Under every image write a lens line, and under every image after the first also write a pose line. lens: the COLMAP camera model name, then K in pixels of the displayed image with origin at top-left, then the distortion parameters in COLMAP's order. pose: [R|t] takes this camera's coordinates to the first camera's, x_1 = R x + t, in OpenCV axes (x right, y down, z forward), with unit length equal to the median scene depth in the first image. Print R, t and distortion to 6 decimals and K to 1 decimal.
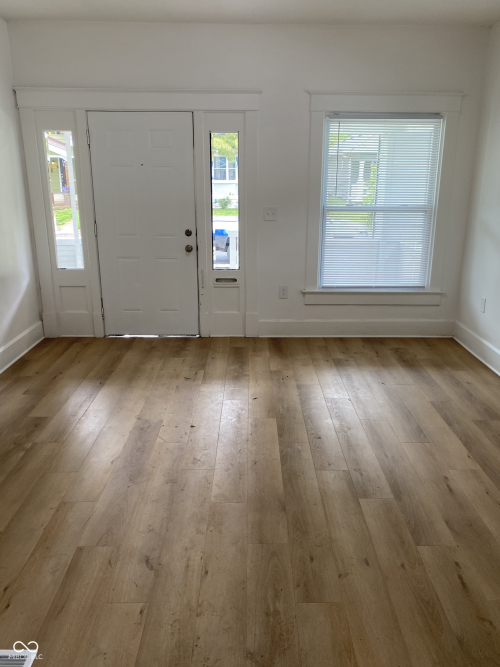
lens RADIAL K [[542.7, 0, 250.5], [0, 542.7, 335.2], [0, 0, 1]] dist [0.011947, -0.010661]
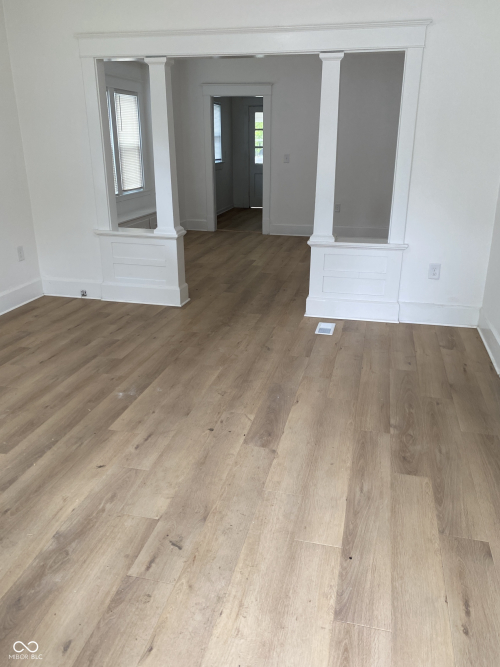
lens RADIAL K [[542.7, 0, 252.6], [0, 542.7, 336.9], [0, 0, 1]] dist [0.011947, -0.010661]
pose [[-0.973520, -0.089736, 0.210251, -0.434747], [0.053083, 0.805855, 0.589729, -0.573425], [-0.222352, 0.585274, -0.779752, 2.030109]]
